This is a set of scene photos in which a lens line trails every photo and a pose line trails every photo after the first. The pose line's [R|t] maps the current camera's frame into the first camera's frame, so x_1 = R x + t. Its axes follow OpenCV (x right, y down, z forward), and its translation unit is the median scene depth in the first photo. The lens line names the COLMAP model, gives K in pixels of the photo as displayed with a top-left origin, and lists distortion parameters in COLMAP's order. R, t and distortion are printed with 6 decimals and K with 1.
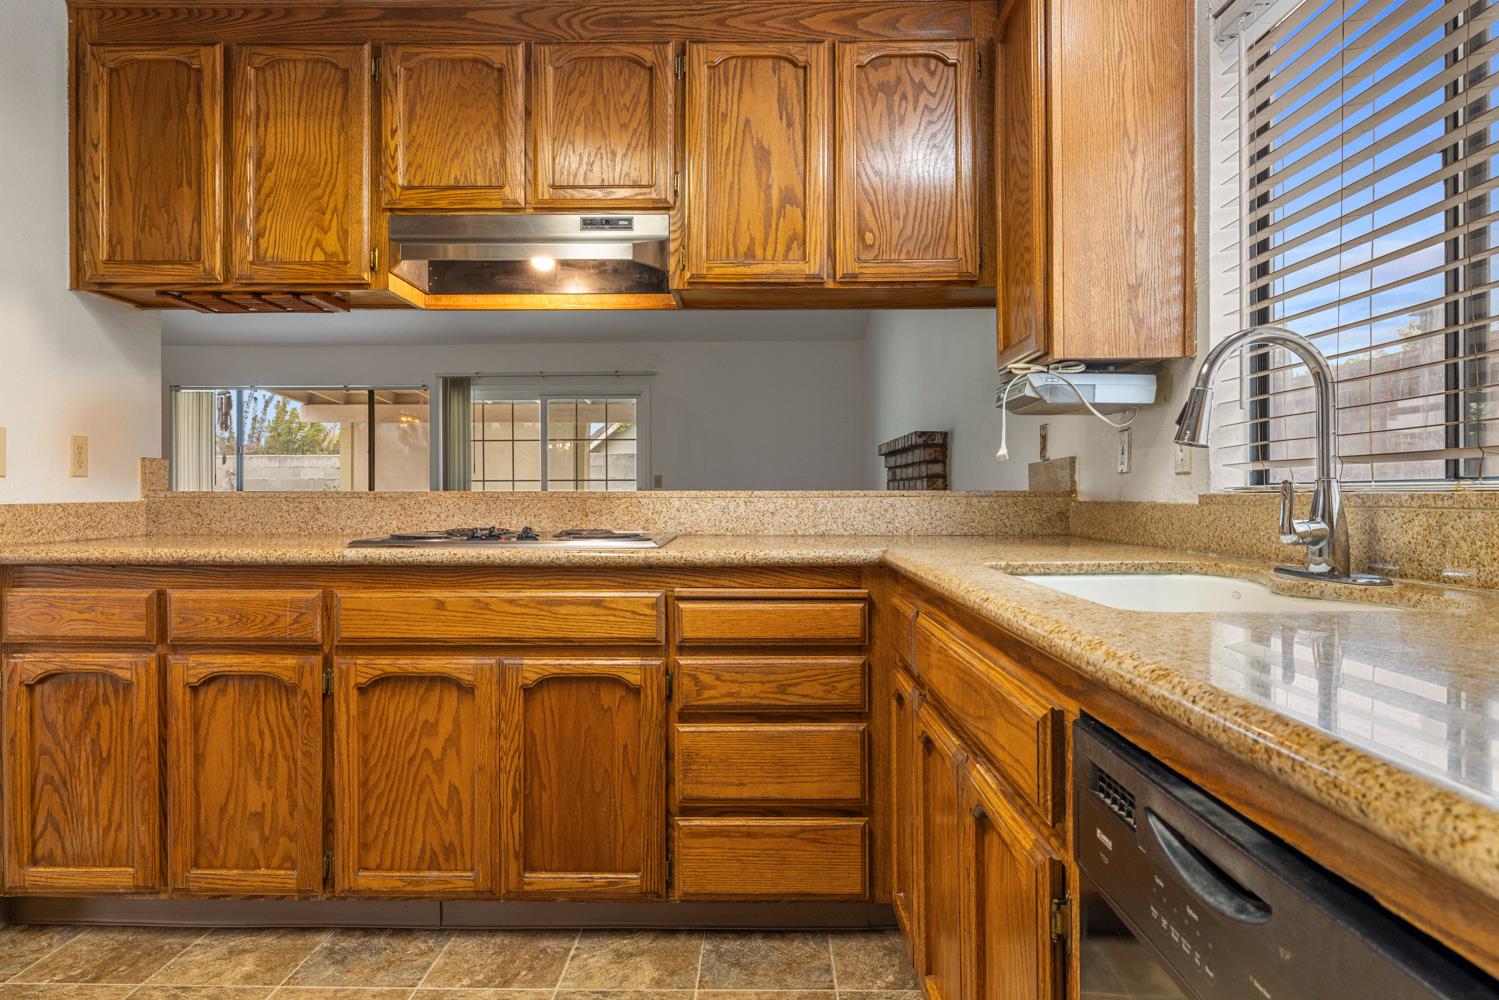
lens RADIAL K [[964.0, 0, 748.1], [0, 964.0, 495.8], [0, 0, 1]] dist [-0.006513, 0.005466]
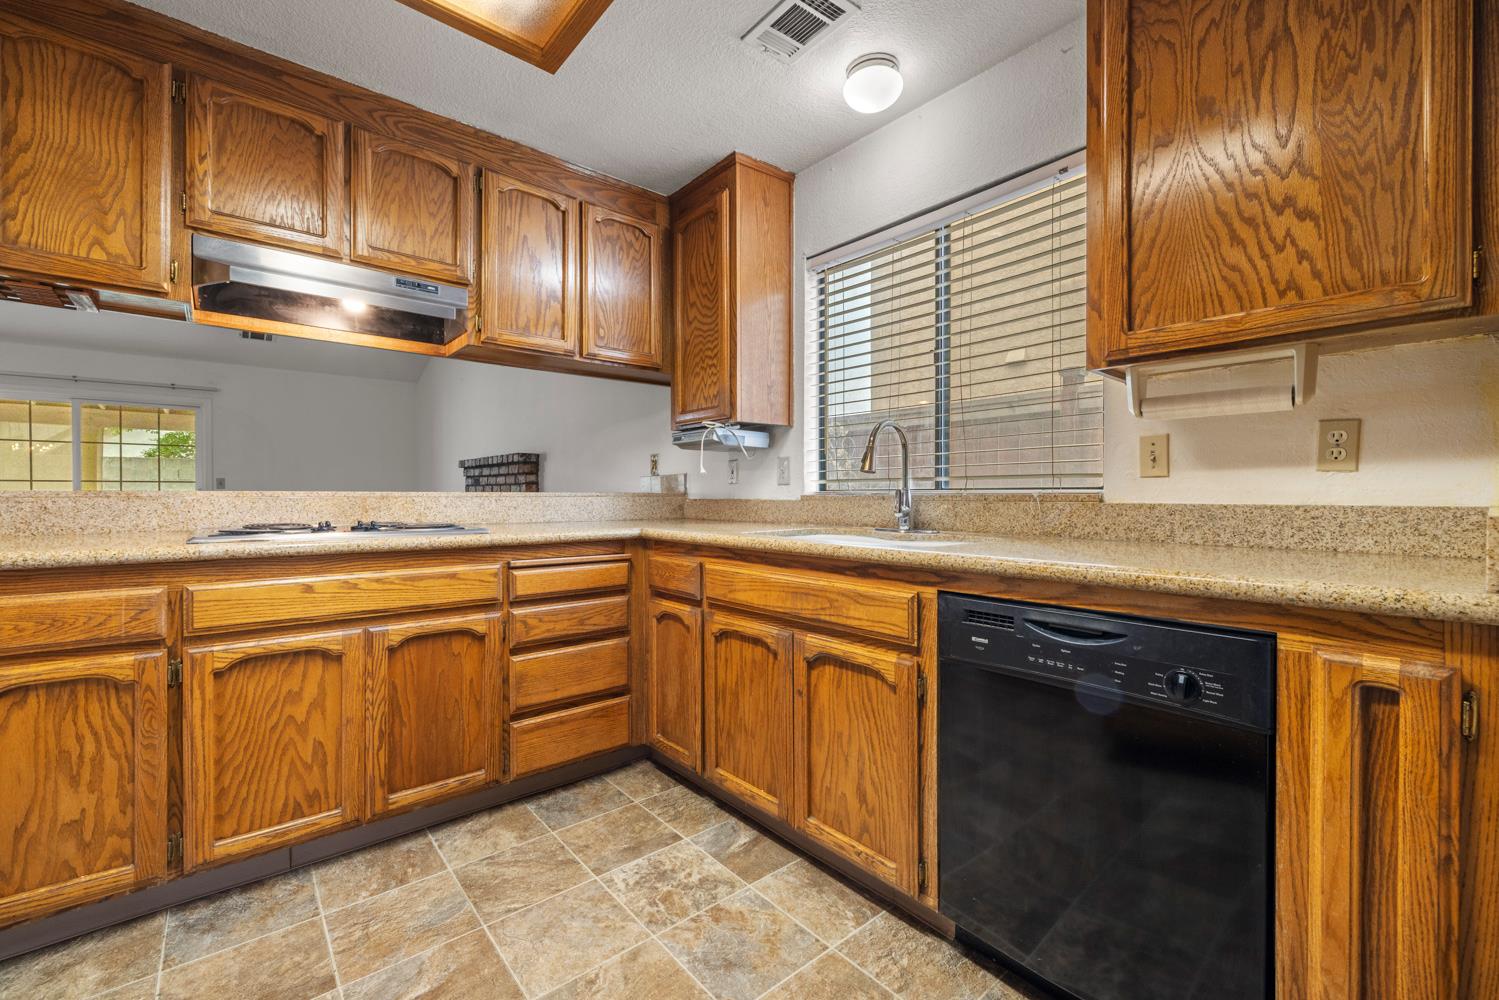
lens RADIAL K [[627.5, 0, 749.9], [0, 627.5, 498.1], [0, 0, 1]] dist [0.000608, -0.000218]
pose [[0.754604, -0.001081, 0.656179, -0.409085], [-0.000886, 0.999996, 0.002665, 0.000770], [-0.656179, -0.002593, 0.754600, 0.073832]]
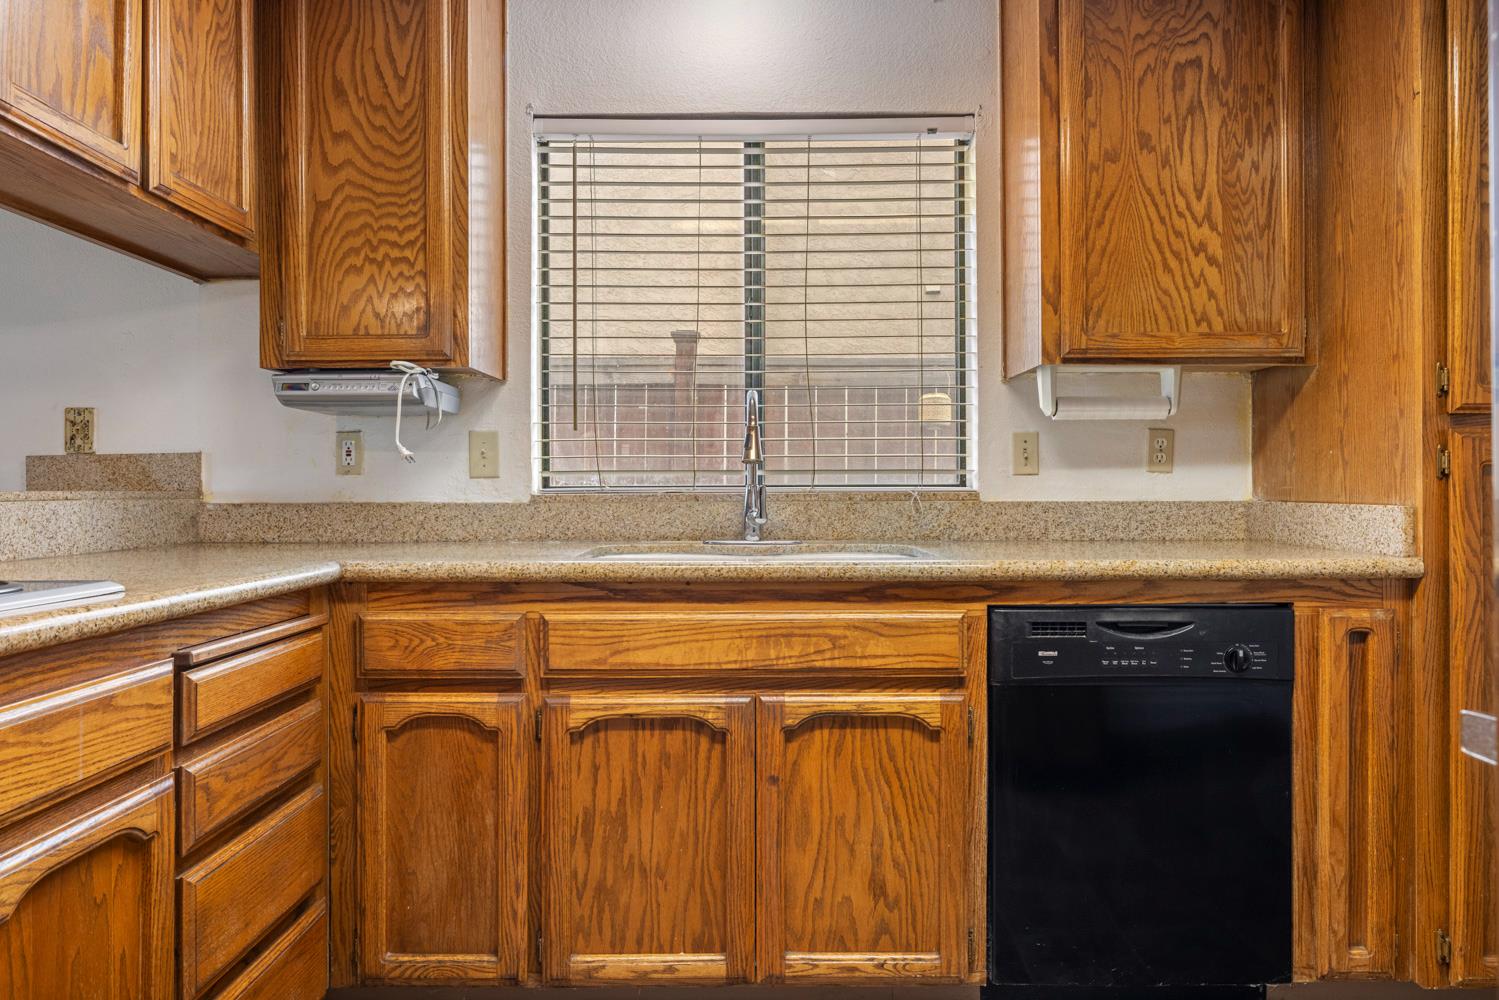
lens RADIAL K [[964.0, 0, 745.0], [0, 964.0, 487.1], [0, 0, 1]] dist [-0.006513, 0.005466]
pose [[-0.011964, 0.006379, 0.999908, -0.678363], [0.004442, 0.999970, -0.006327, -0.002206], [-0.999919, 0.004366, -0.011992, 0.645809]]
